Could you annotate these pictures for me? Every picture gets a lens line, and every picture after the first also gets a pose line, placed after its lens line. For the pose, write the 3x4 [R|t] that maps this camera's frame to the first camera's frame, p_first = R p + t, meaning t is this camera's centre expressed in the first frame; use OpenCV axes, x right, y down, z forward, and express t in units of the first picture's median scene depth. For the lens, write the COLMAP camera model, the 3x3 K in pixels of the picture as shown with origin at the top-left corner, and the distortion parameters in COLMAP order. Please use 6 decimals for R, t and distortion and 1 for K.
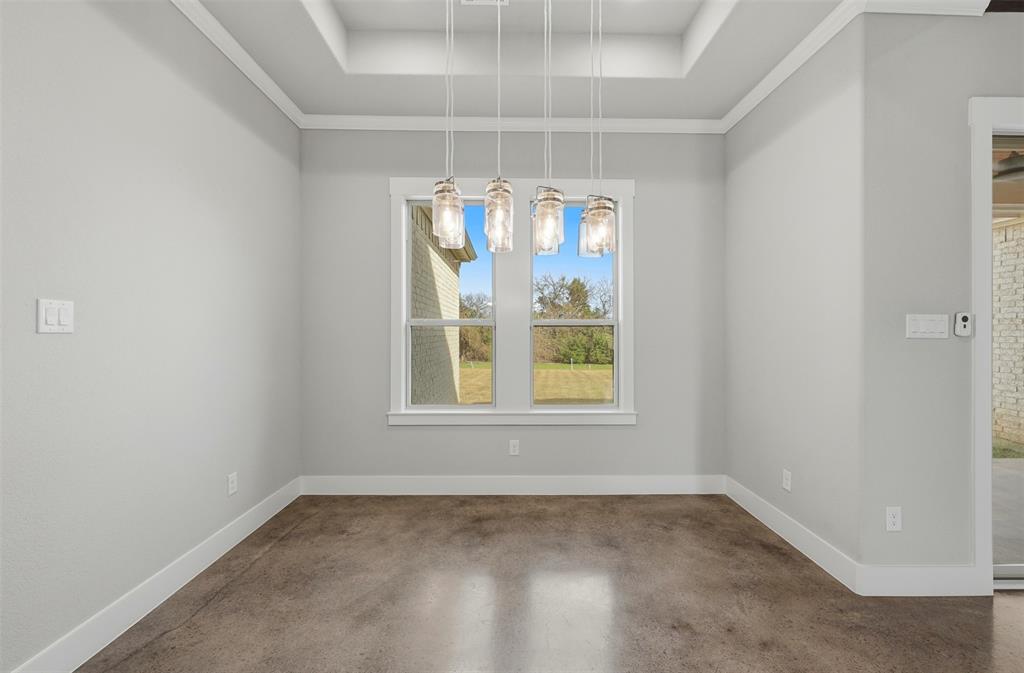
lens RADIAL K [[428.6, 0, 512.5], [0, 428.6, 331.5], [0, 0, 1]] dist [-0.000290, -0.000024]
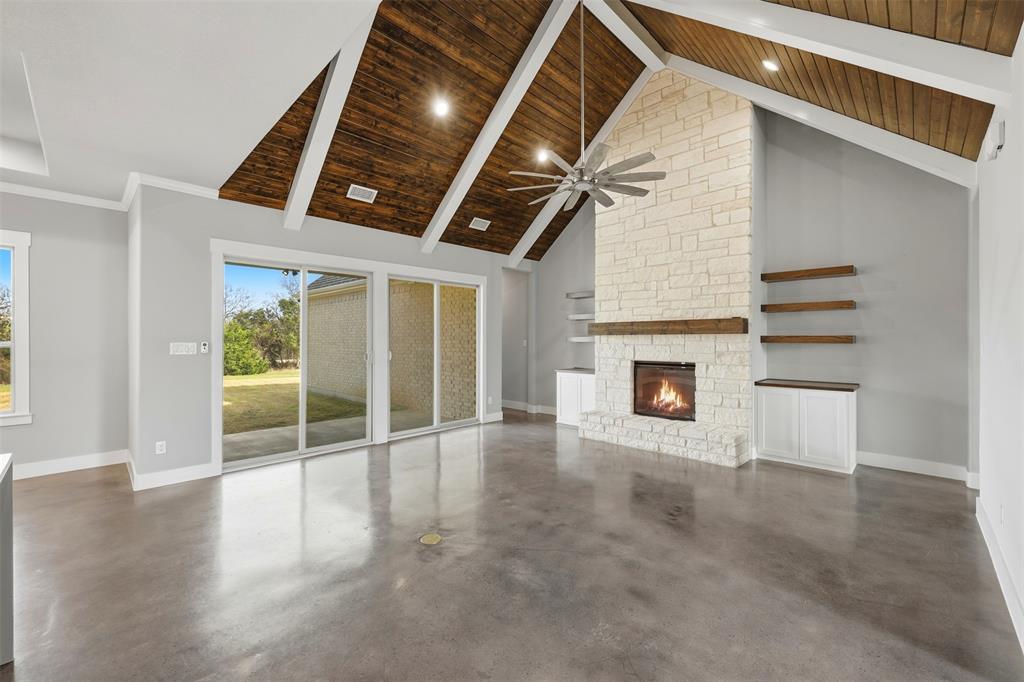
lens RADIAL K [[416.9, 0, 510.1], [0, 416.9, 336.4], [0, 0, 1]] dist [-0.000558, 0.000095]
pose [[0.701707, -0.002806, 0.712460, 0.030415], [0.003975, 0.999992, 0.000024, -0.002967], [-0.712454, 0.002815, 0.701713, -0.068502]]
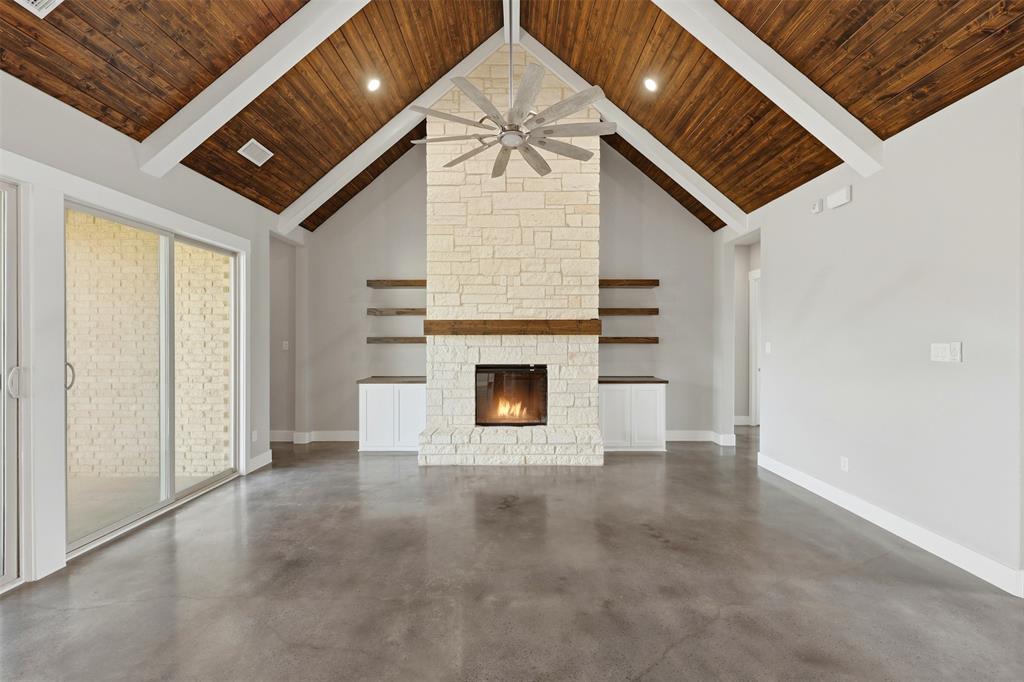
lens RADIAL K [[416.9, 0, 511.3], [0, 416.9, 340.3], [0, 0, 1]] dist [-0.000558, 0.000095]
pose [[0.000897, -0.009883, 0.999951, 0.036964], [-0.002164, 0.999949, 0.009885, -0.003015], [-0.999997, -0.002172, 0.000875, -0.014964]]
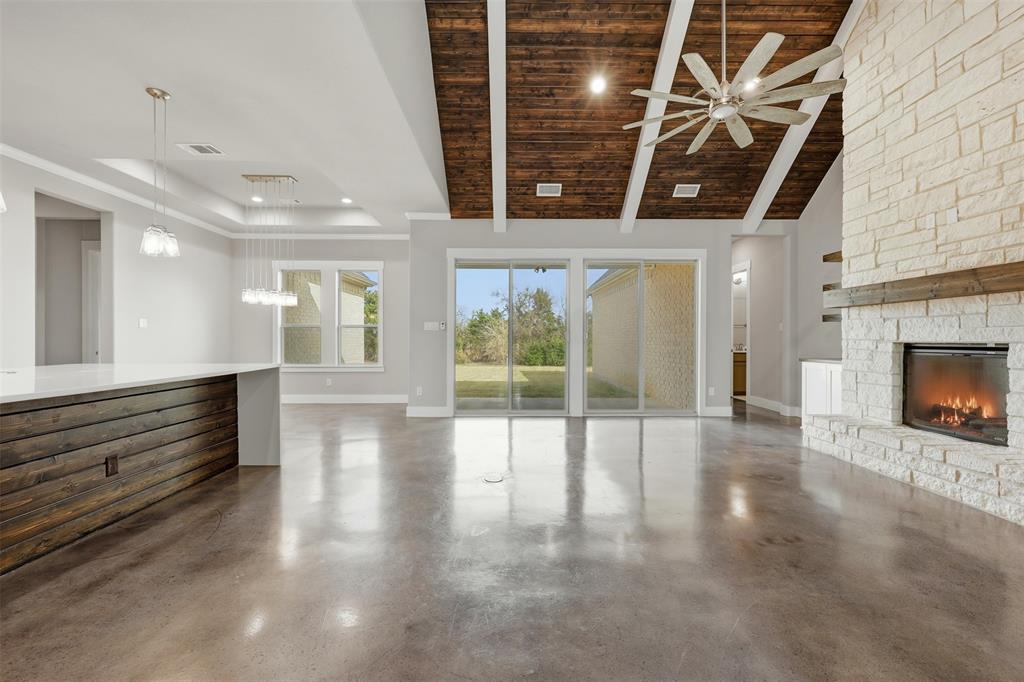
lens RADIAL K [[416.9, 0, 510.4], [0, 416.9, 338.3], [0, 0, 1]] dist [-0.000558, 0.000095]
pose [[0.999954, -0.003646, 0.008909, 0.069772], [0.003632, 0.999992, 0.001606, 0.003297], [-0.008915, -0.001574, 0.999959, -0.088066]]
